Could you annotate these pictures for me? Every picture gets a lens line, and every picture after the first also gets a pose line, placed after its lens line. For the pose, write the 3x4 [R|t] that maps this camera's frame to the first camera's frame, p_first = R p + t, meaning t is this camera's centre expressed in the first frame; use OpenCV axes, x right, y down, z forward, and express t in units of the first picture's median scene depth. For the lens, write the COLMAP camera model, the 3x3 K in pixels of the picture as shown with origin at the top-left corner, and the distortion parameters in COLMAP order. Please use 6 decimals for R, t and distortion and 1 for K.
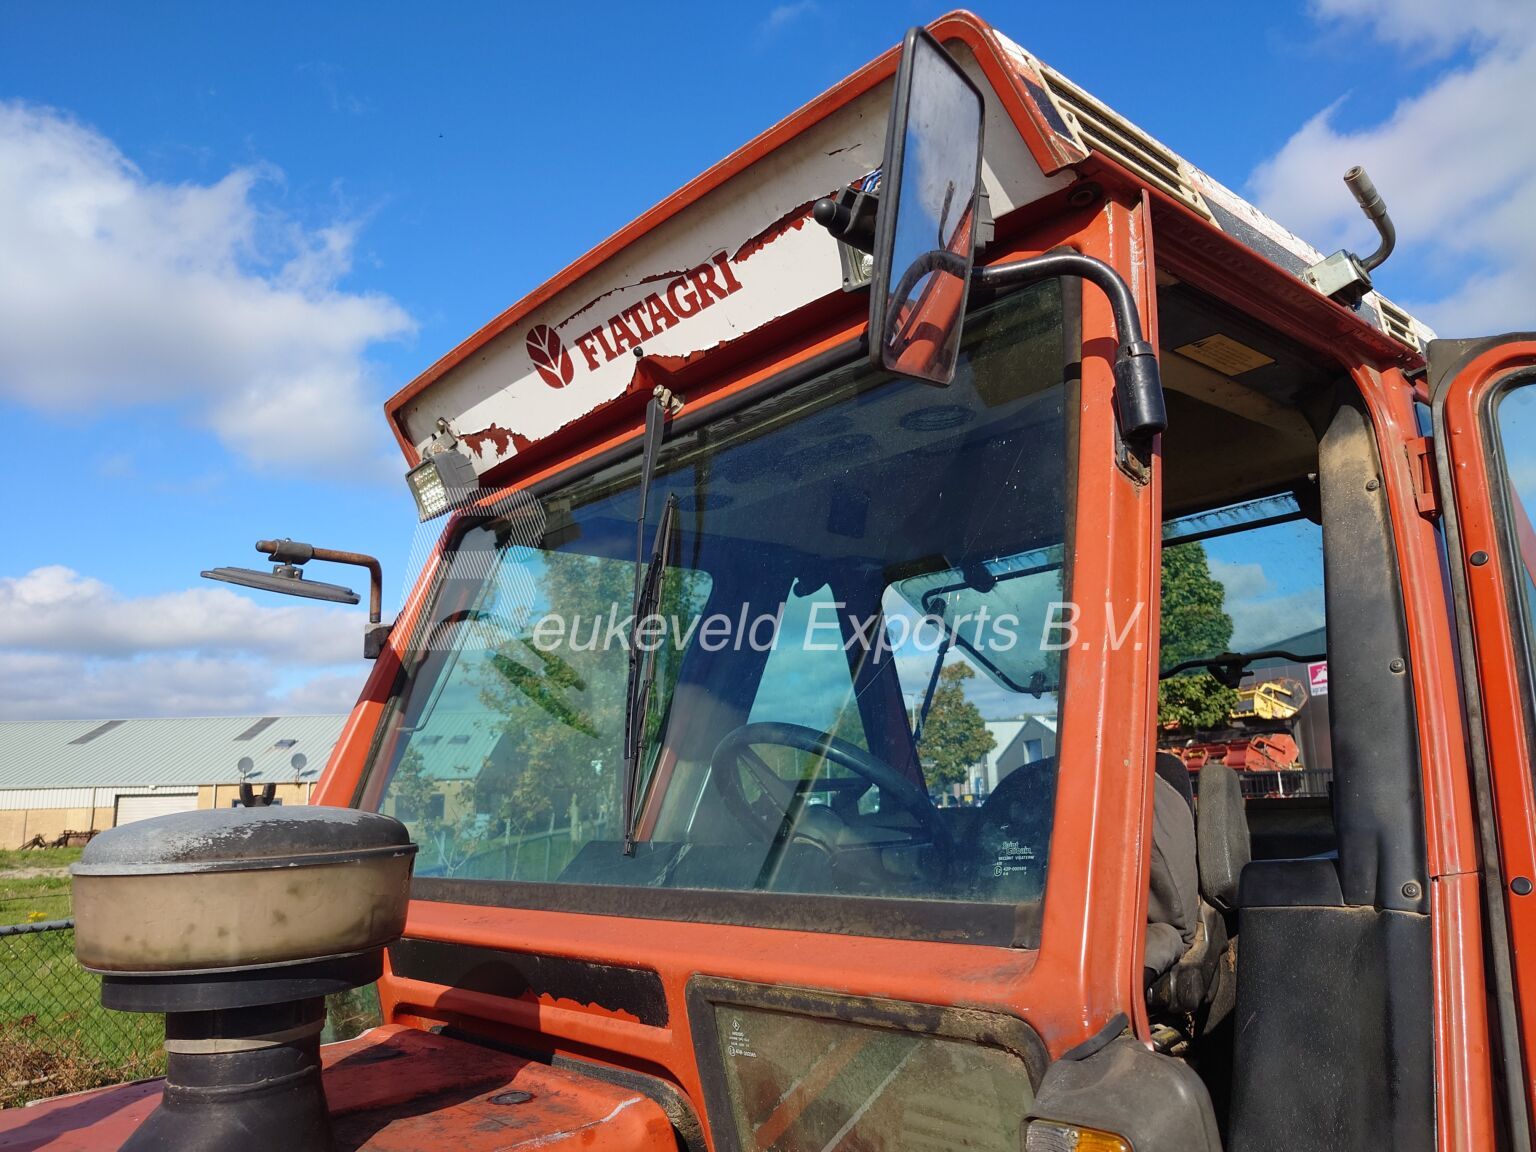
lens RADIAL K [[1177.2, 0, 776.4], [0, 1177.2, 574.1], [0, 0, 1]] dist [0.026366, 0.022998]
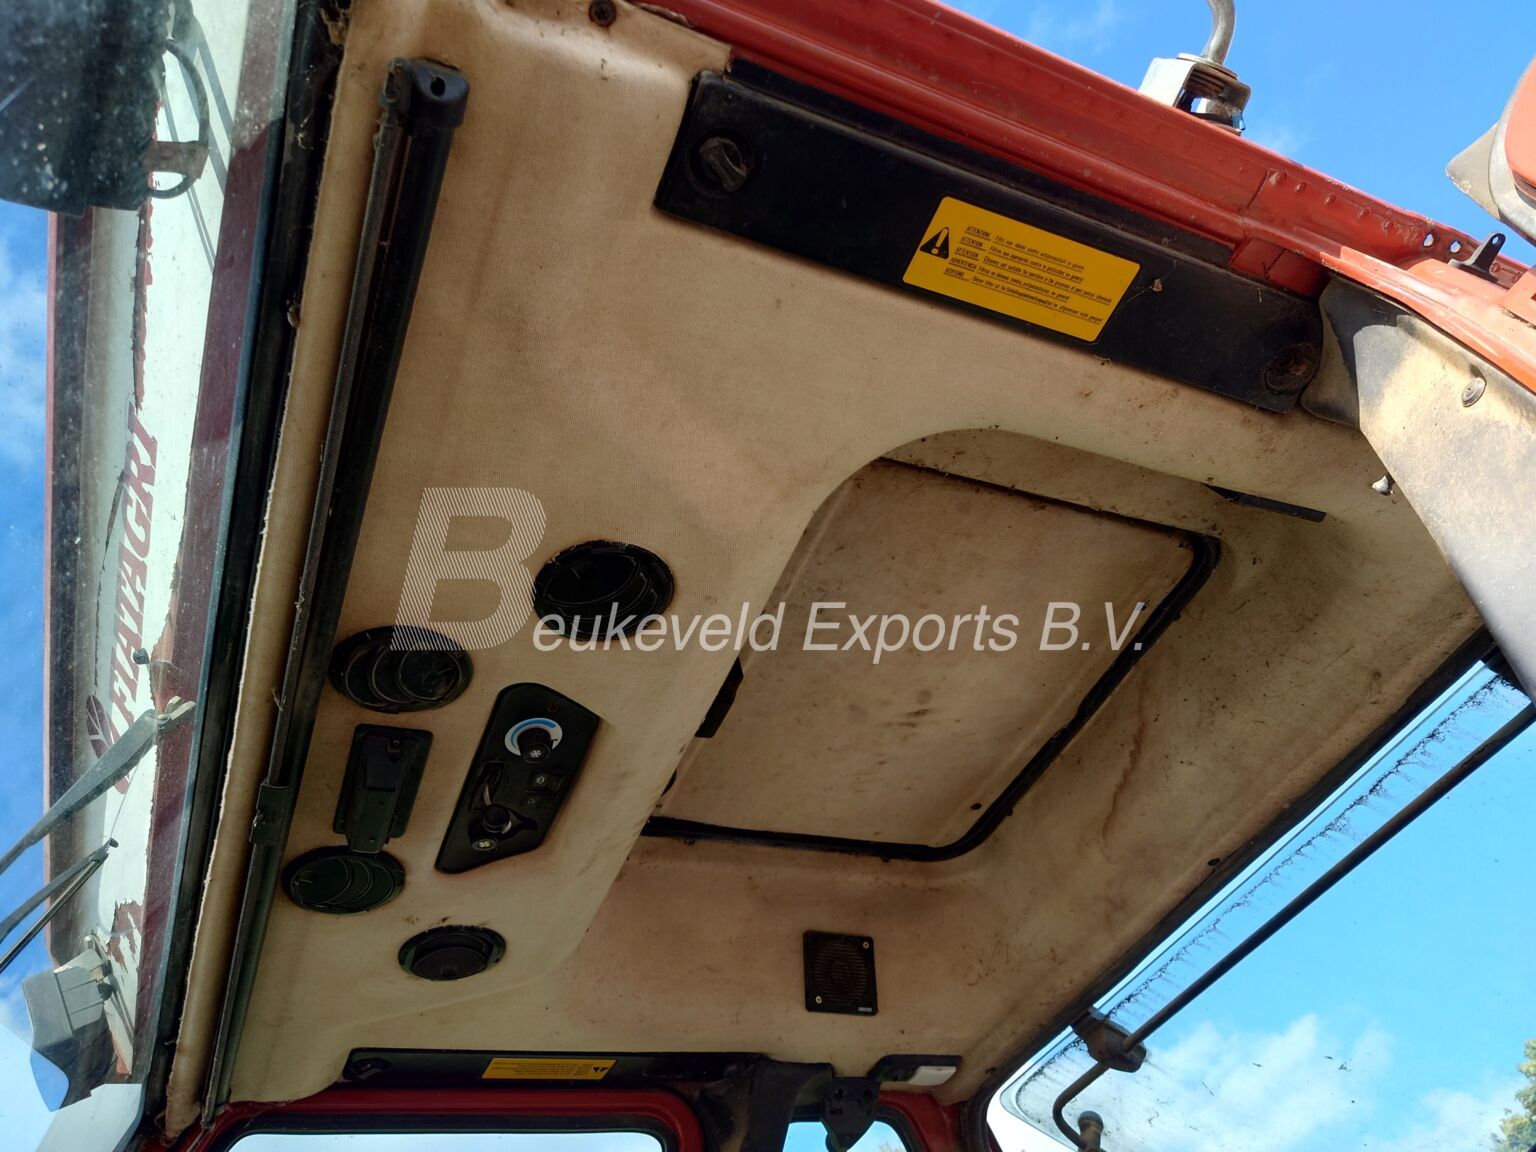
lens RADIAL K [[1177.2, 0, 775.1], [0, 1177.2, 571.7], [0, 0, 1]] dist [0.026366, 0.022998]
pose [[0.937983, -0.317794, -0.138545, 0.291466], [0.196357, 0.816350, -0.543154, 0.170814], [0.285712, 0.482265, 0.828124, 0.575296]]
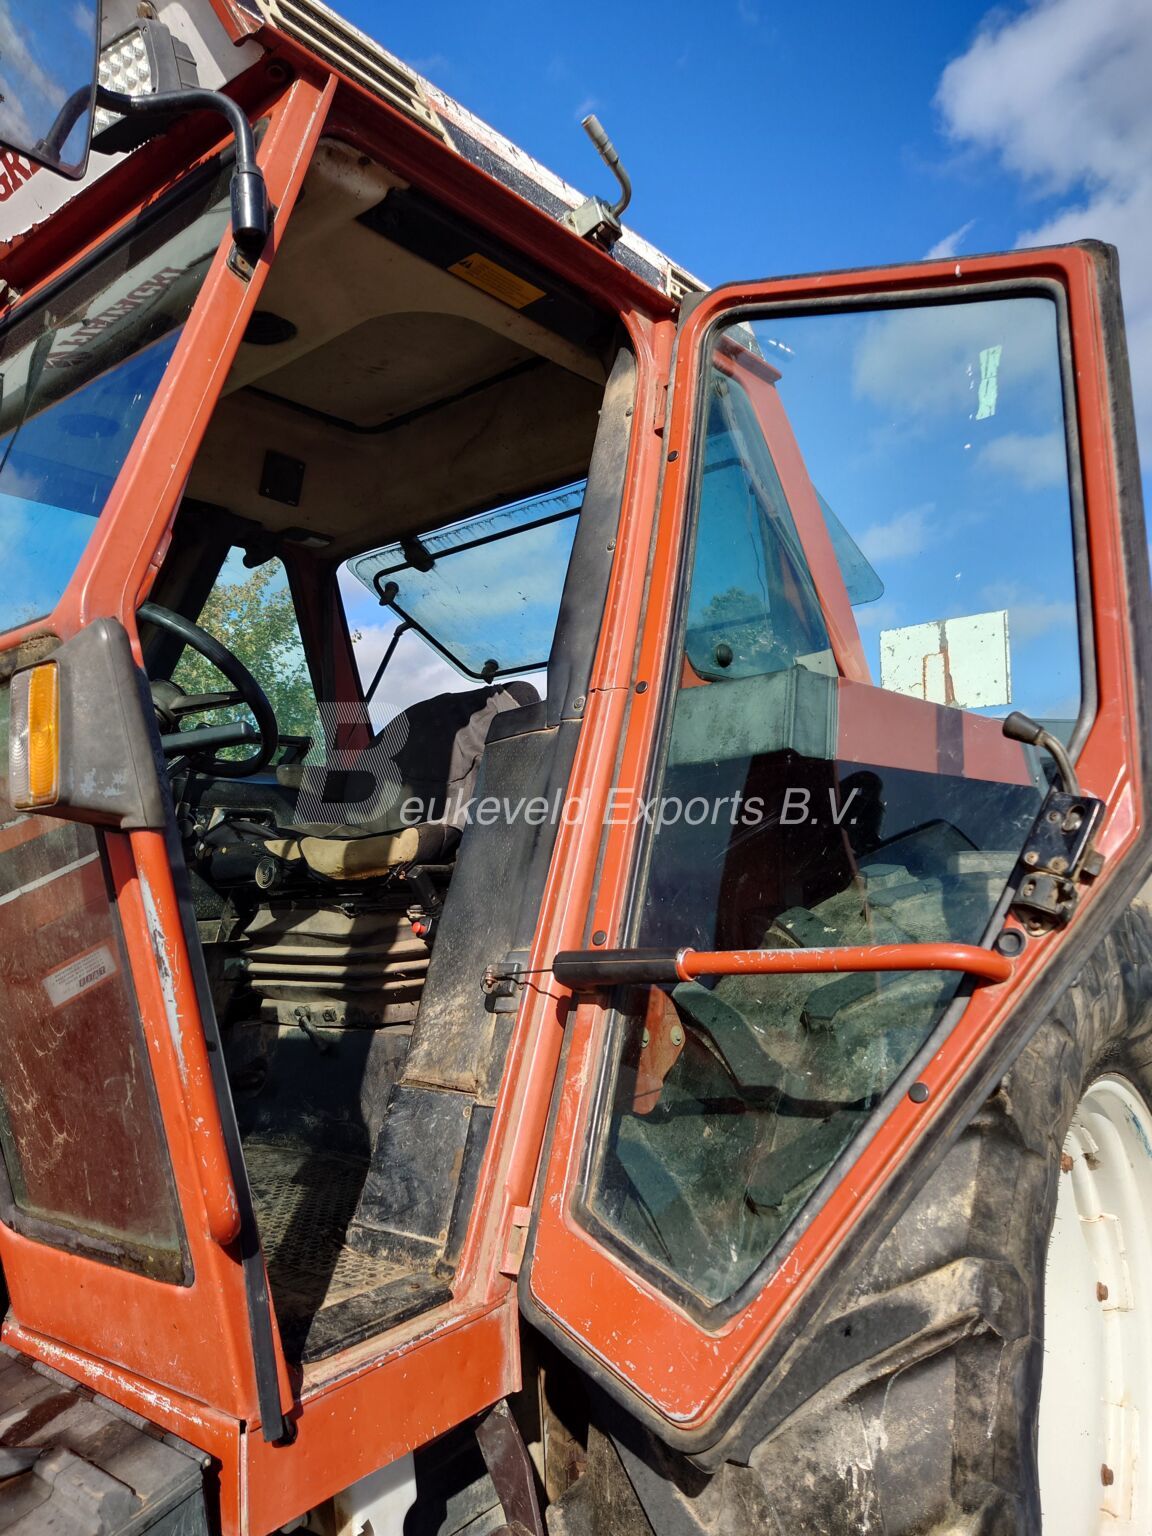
lens RADIAL K [[1177.2, 0, 575.6], [0, 1177.2, 775.3], [0, 0, 1]] dist [0.026366, 0.022998]
pose [[0.990077, 0.019969, 0.139103, 0.286577], [-0.031088, 0.996451, 0.078224, 0.196134], [-0.137047, -0.081772, 0.987184, -0.193571]]
